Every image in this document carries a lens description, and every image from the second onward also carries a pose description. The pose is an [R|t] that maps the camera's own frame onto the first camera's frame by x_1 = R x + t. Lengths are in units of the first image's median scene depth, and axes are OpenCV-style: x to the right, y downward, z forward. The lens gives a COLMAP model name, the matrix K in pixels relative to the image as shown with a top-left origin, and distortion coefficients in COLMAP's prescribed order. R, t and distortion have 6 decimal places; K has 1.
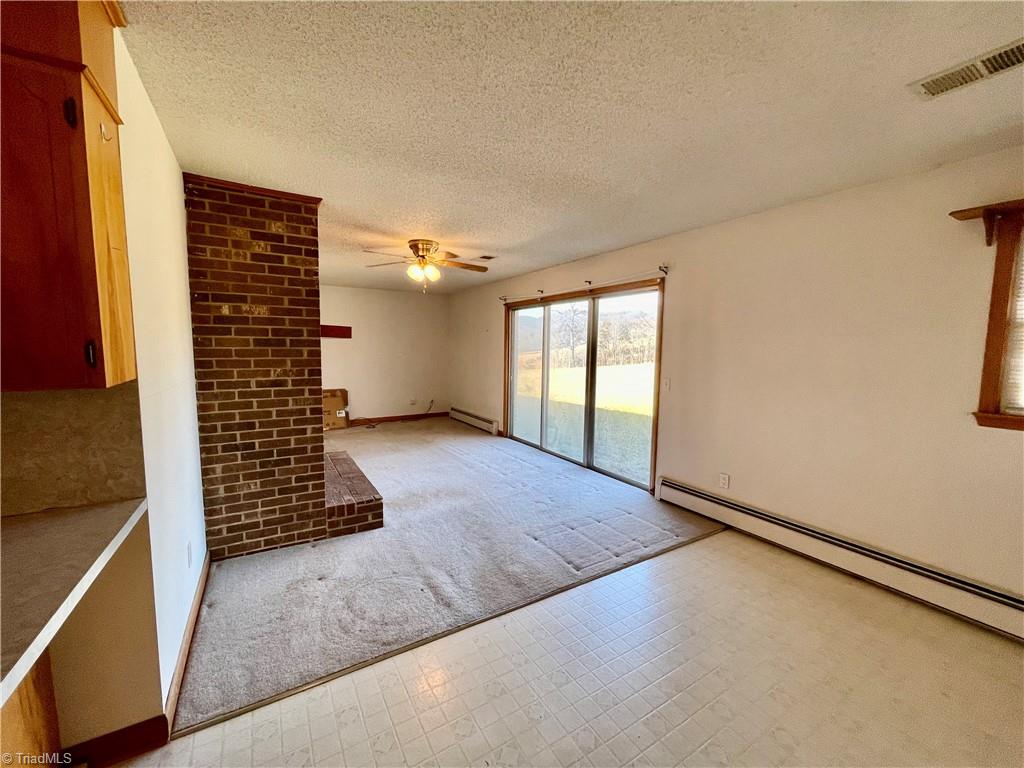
lens RADIAL K [[410.6, 0, 508.3], [0, 410.6, 384.6], [0, 0, 1]] dist [-0.000697, -0.000117]
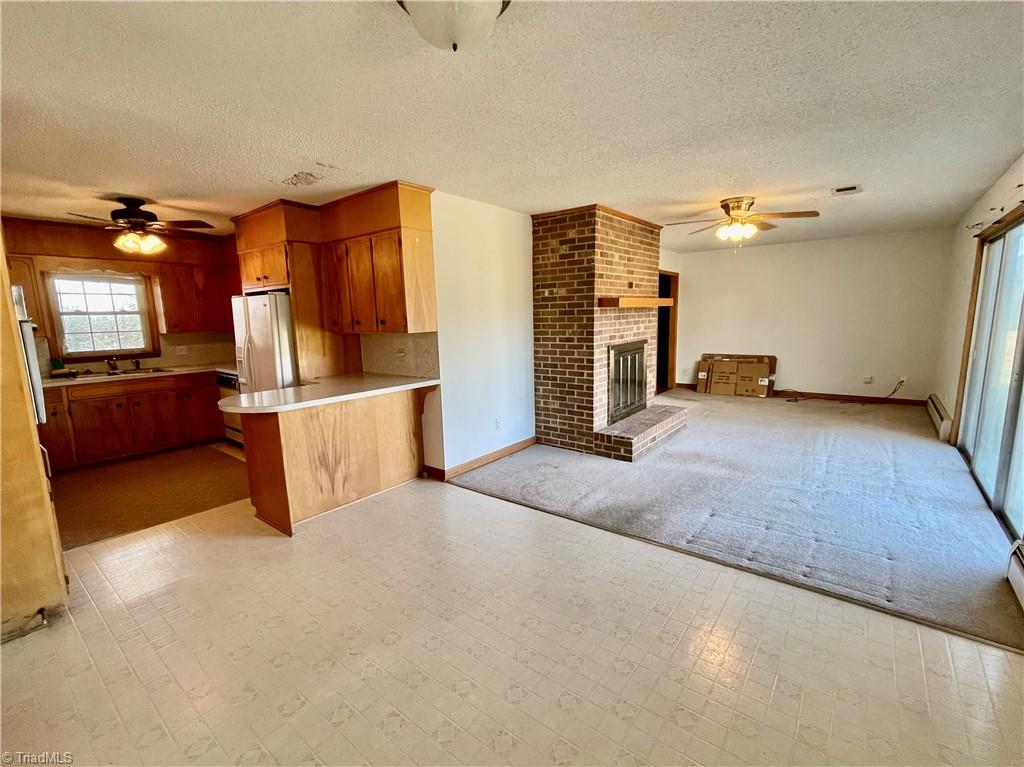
lens RADIAL K [[443.1, 0, 503.1], [0, 443.1, 386.5], [0, 0, 1]] dist [0.000874, 0.000439]
pose [[0.351159, 0.132110, -0.926949, 0.878045], [-0.058153, 0.991162, 0.119231, -0.012911], [0.934508, 0.012036, 0.355738, 0.200645]]
